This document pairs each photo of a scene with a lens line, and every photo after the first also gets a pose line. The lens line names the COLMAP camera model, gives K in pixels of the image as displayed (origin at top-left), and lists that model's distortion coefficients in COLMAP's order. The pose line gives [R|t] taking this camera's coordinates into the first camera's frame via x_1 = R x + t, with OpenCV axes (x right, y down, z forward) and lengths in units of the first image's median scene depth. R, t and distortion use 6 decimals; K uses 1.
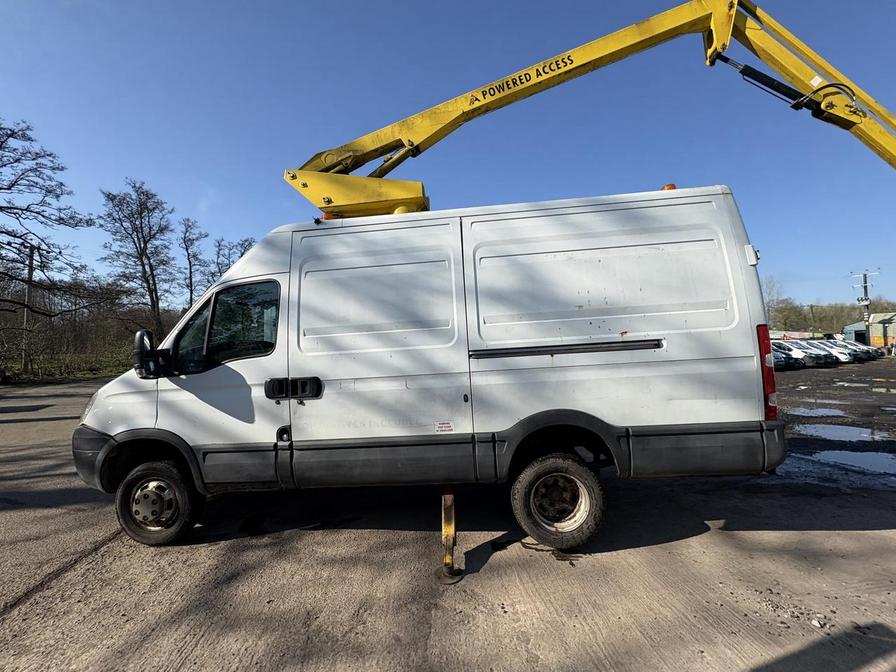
lens RADIAL K [[355.2, 0, 448.7], [0, 355.2, 336.5], [0, 0, 1]] dist [-0.001414, 0.000094]
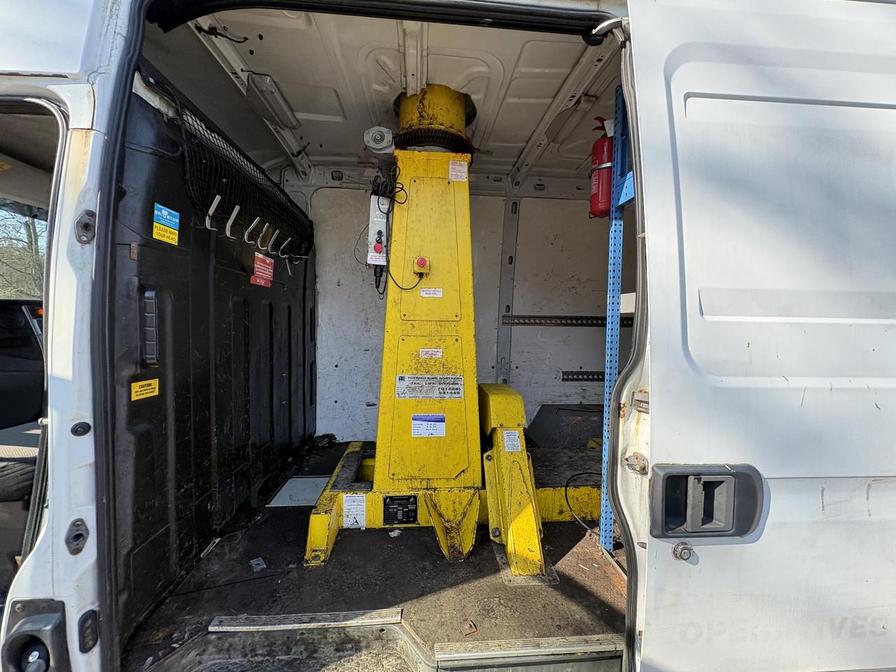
lens RADIAL K [[355.2, 0, 447.3], [0, 355.2, 334.8], [0, 0, 1]] dist [-0.001414, 0.000094]
pose [[0.987518, 0.075019, 0.138495, -0.573630], [-0.083433, 0.994940, 0.055972, 0.014103], [-0.133595, -0.066828, 0.988780, 0.668563]]
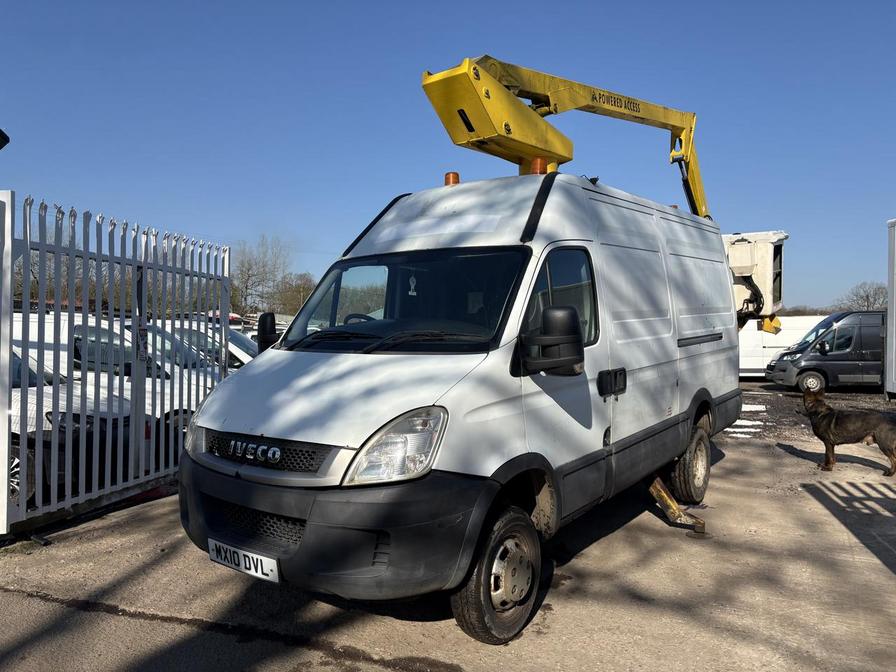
lens RADIAL K [[660.1, 0, 447.1], [0, 660.1, 334.3], [0, 0, 1]] dist [0.012687, 0.000083]
pose [[0.542877, 0.015253, 0.839674, -1.750277], [-0.037083, 0.999295, 0.005823, 0.033864], [-0.838993, -0.034299, 0.543060, 0.419861]]
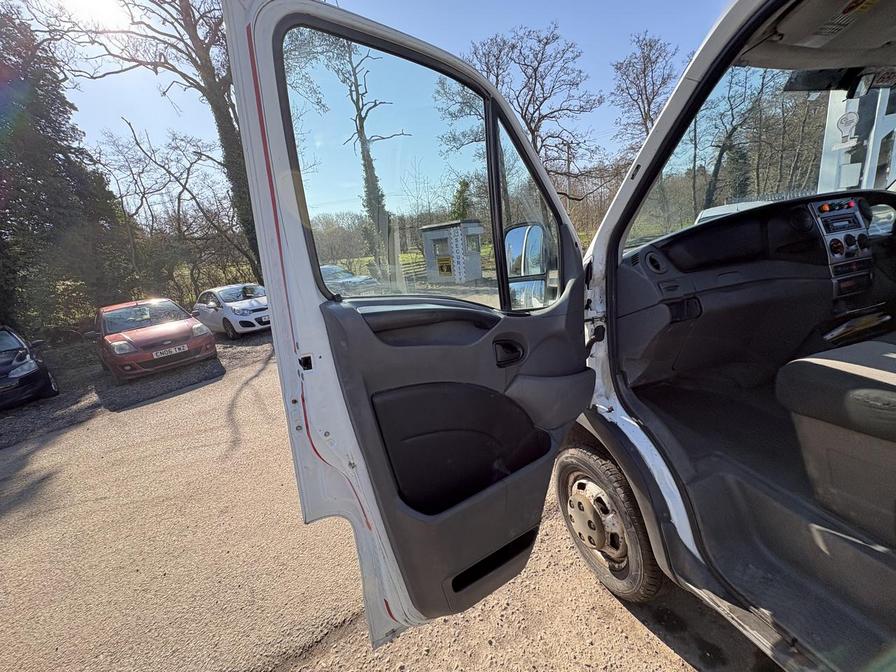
lens RADIAL K [[355.2, 0, 449.4], [0, 355.2, 337.8], [0, 0, 1]] dist [-0.001414, 0.000094]
pose [[0.351876, 0.200486, -0.914324, -0.401591], [0.151592, 0.951693, 0.267020, -0.004738], [0.923690, -0.232562, 0.304486, 0.613079]]
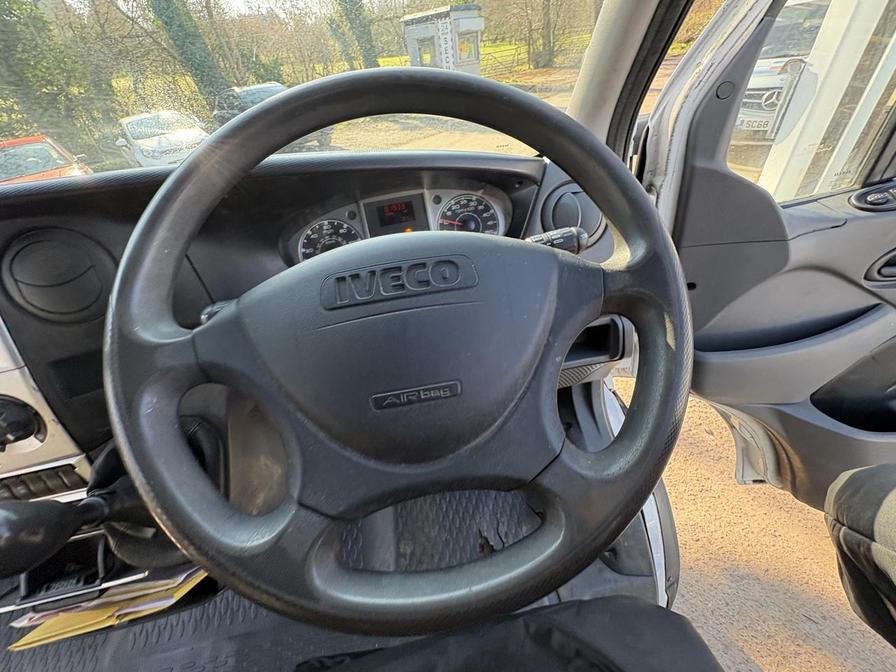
lens RADIAL K [[355.2, 0, 451.1], [0, 355.2, 335.3], [0, 0, 1]] dist [-0.001414, 0.000094]
pose [[0.245498, 0.596858, -0.763866, -0.532040], [0.147283, 0.755867, 0.637944, 0.002297], [0.958143, -0.269118, 0.097657, 1.361308]]
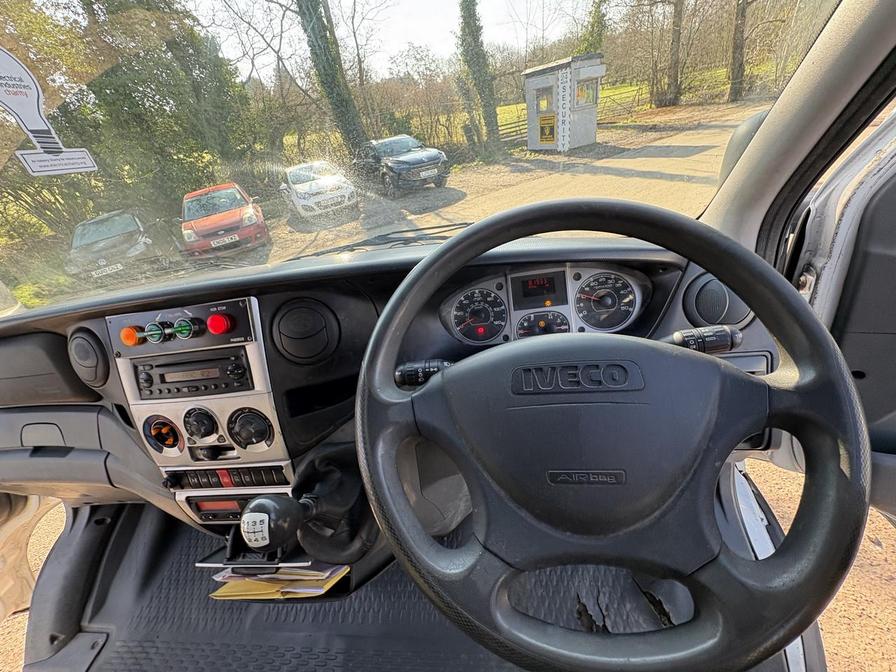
lens RADIAL K [[355.2, 0, 453.6], [0, 355.2, 337.0], [0, 0, 1]] dist [-0.001414, 0.000094]
pose [[-0.010923, 0.541354, -0.840724, -0.526374], [0.208176, 0.823583, 0.527612, -0.024698], [0.978030, -0.169256, -0.121694, 1.343120]]
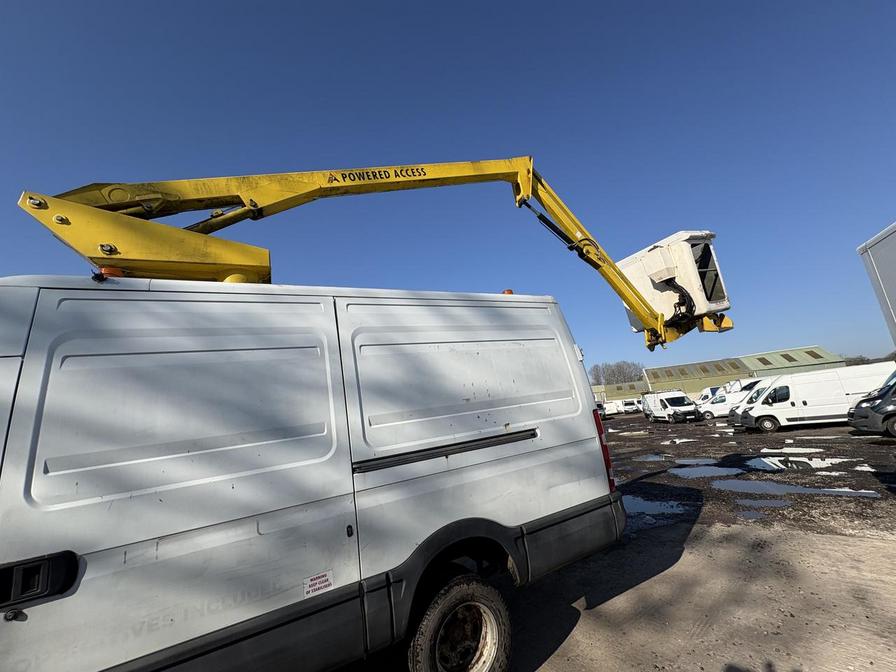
lens RADIAL K [[355.2, 0, 447.7], [0, 355.2, 336.5], [0, 0, 1]] dist [-0.001414, 0.000094]
pose [[0.850402, 0.054040, 0.523350, -0.158689], [0.064868, 0.976353, -0.206220, -0.047803], [-0.522119, 0.209318, 0.826788, 0.165088]]
